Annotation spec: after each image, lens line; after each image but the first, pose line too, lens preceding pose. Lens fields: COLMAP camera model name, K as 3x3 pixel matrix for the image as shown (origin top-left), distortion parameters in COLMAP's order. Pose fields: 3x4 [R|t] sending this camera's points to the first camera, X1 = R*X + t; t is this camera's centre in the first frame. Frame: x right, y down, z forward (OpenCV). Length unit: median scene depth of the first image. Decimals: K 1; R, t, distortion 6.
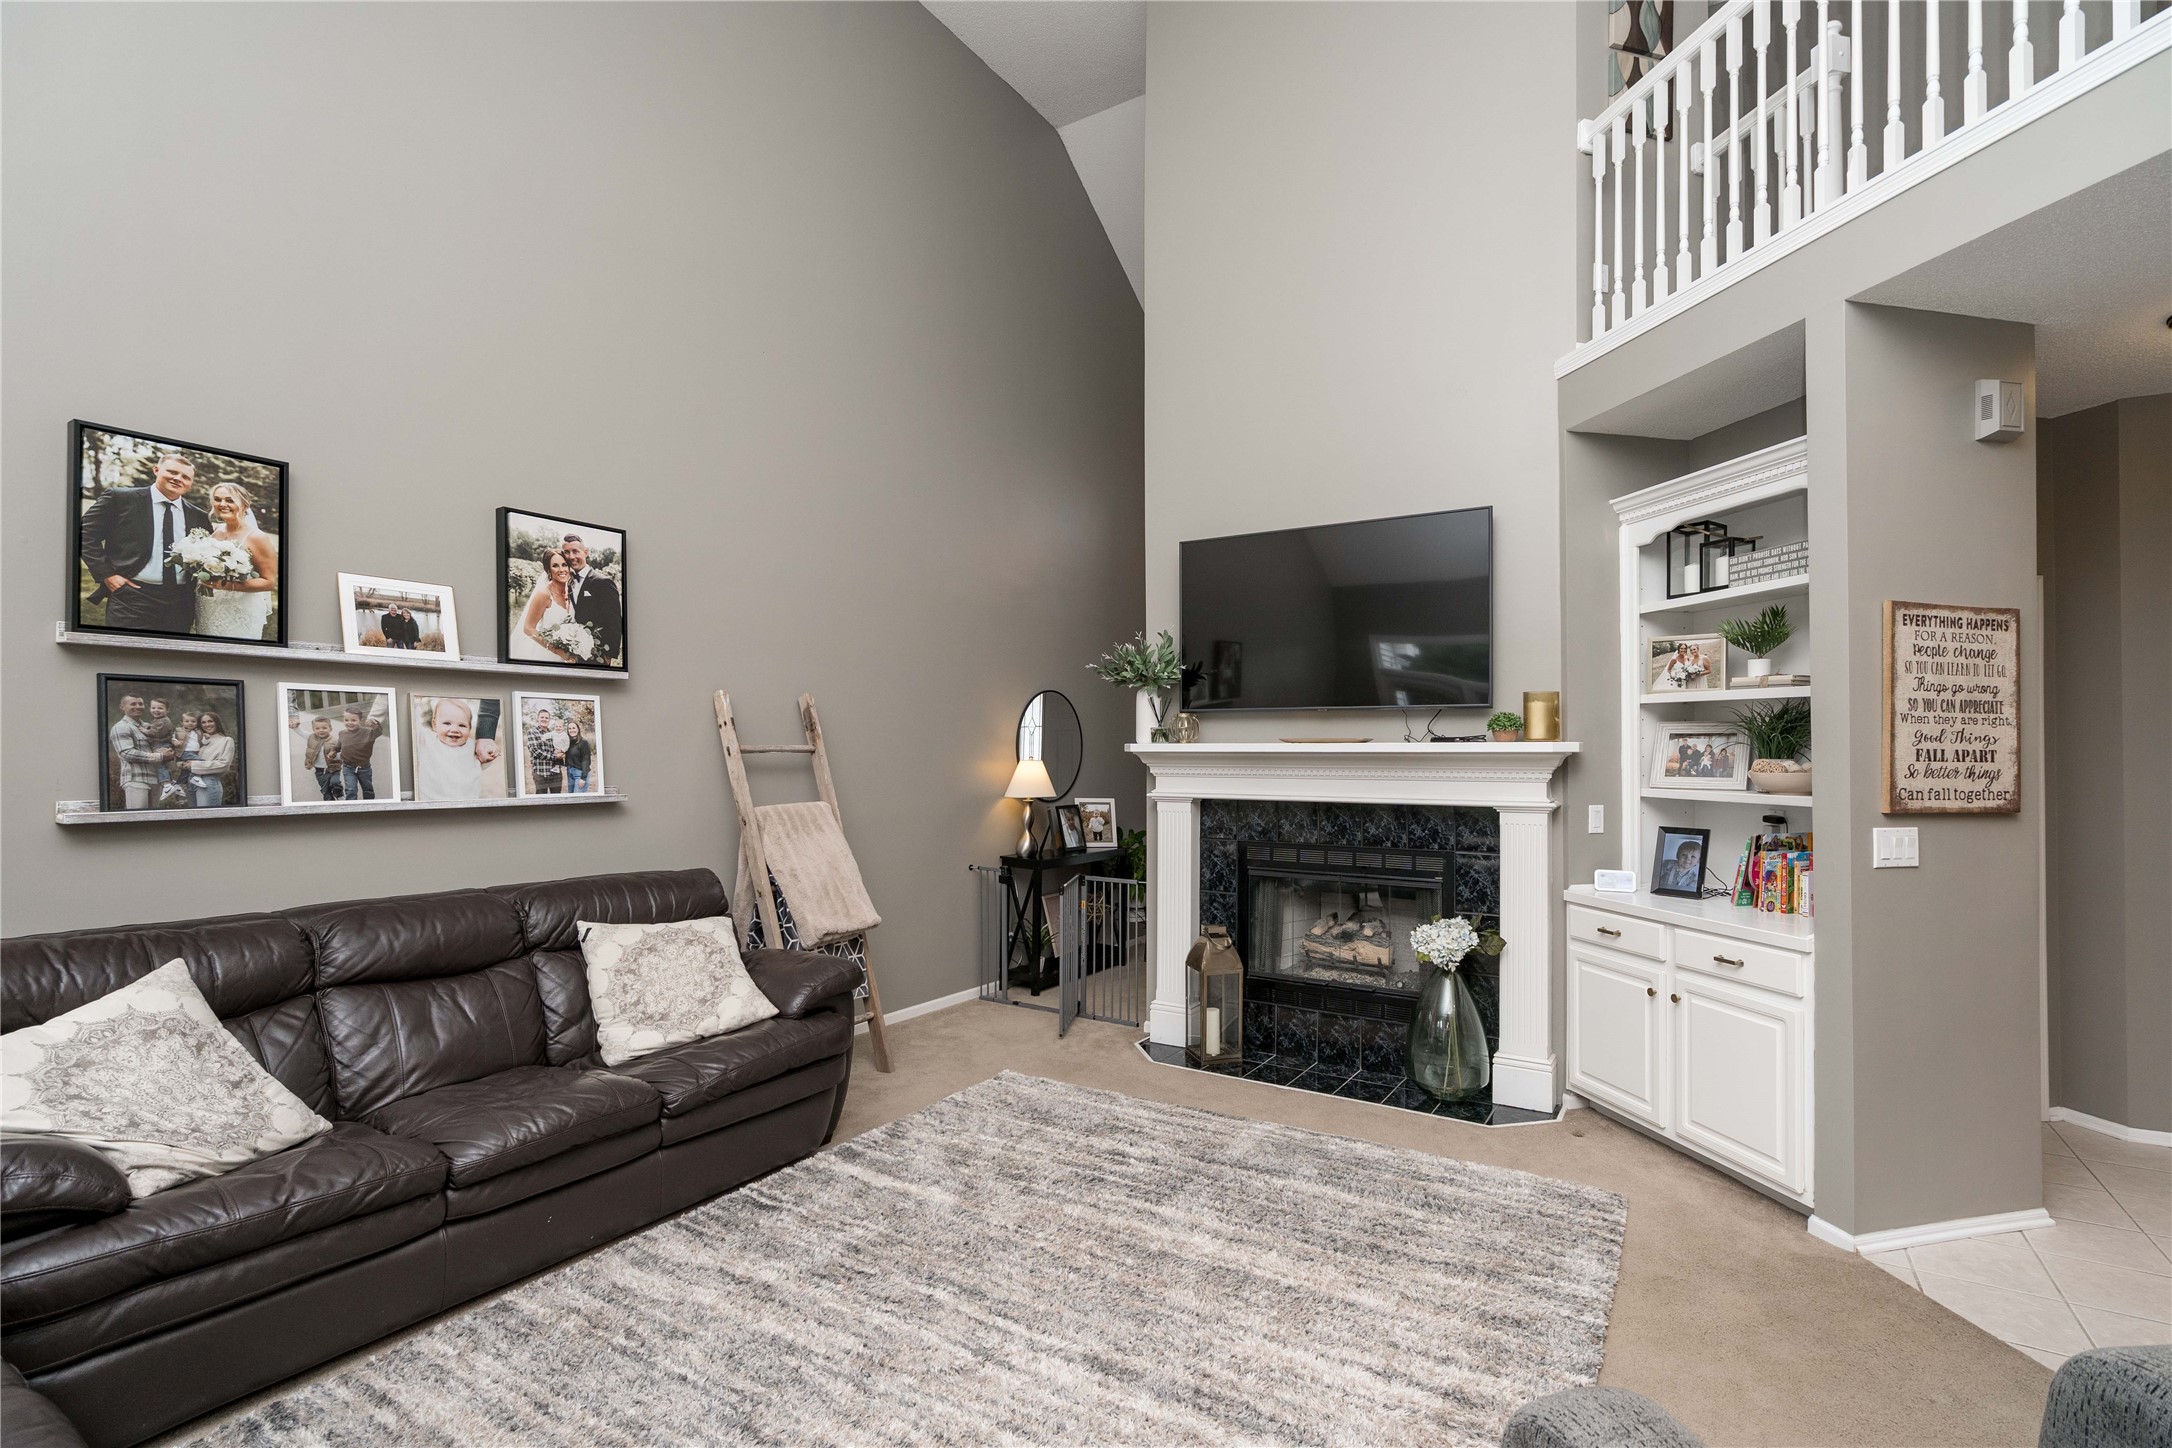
lens RADIAL K [[1000.5, 0, 1104.1], [0, 1000.5, 746.7], [0, 0, 1]] dist [-0.002391, -0.000589]
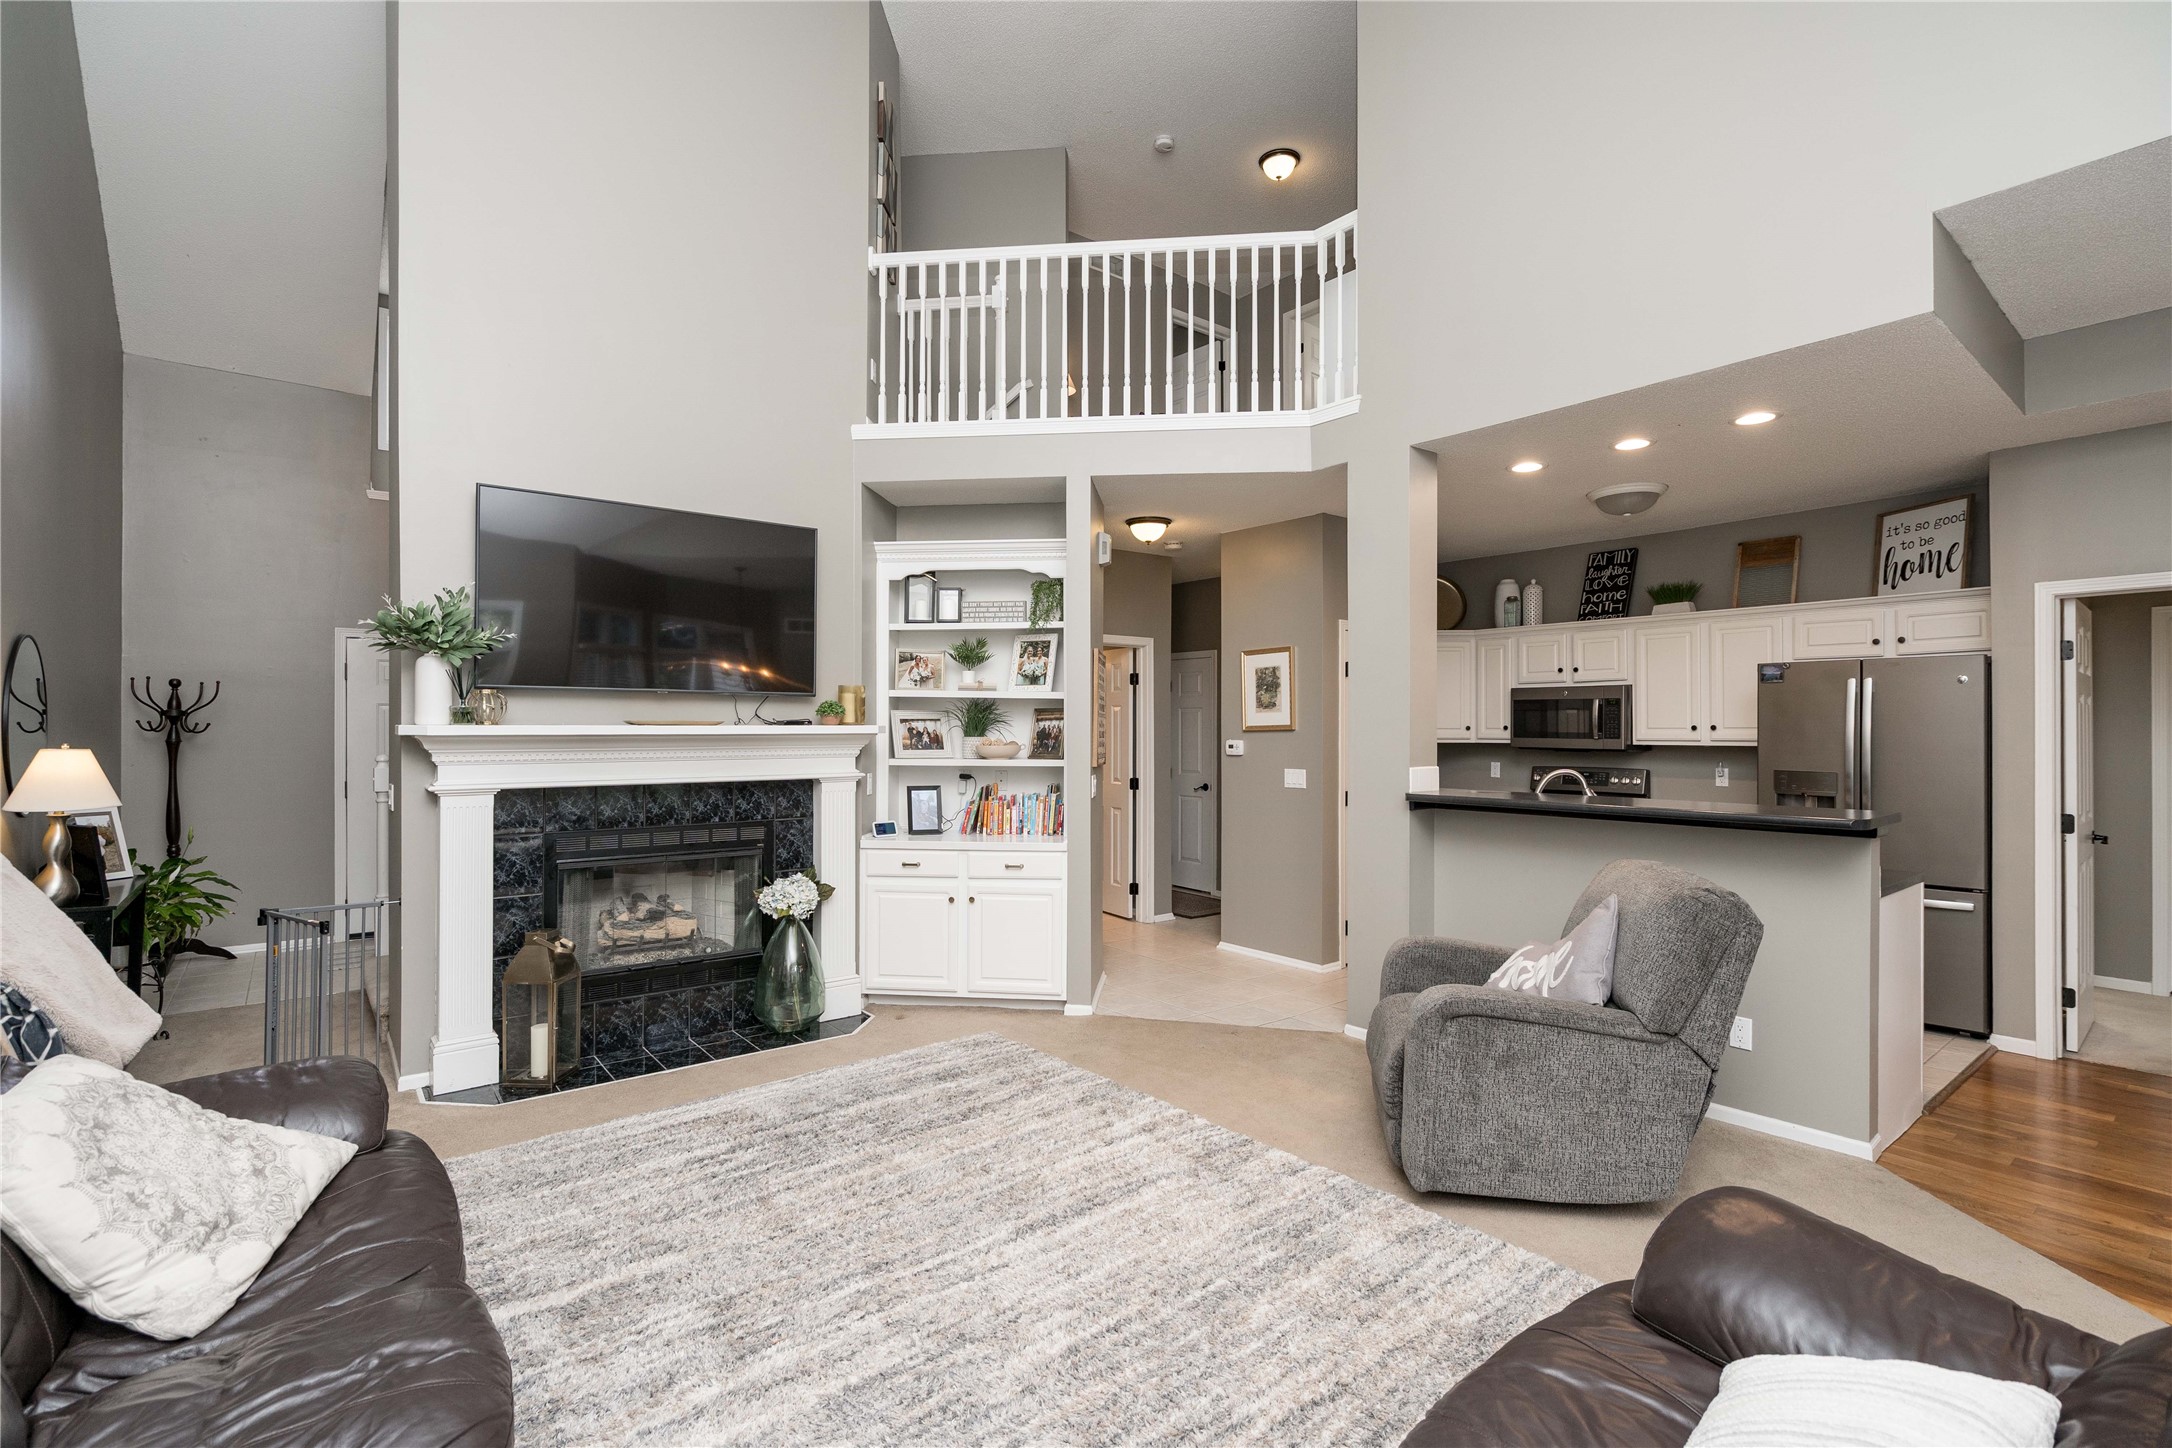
lens RADIAL K [[992.1, 0, 1086.0], [0, 992.1, 724.0], [0, 0, 1]] dist [-0.003137, -0.000660]
pose [[0.347057, 0.002790, 0.937840, -0.626593], [-0.002637, 0.999995, -0.001999, -0.004147], [-0.937840, -0.001780, 0.347062, 0.279803]]
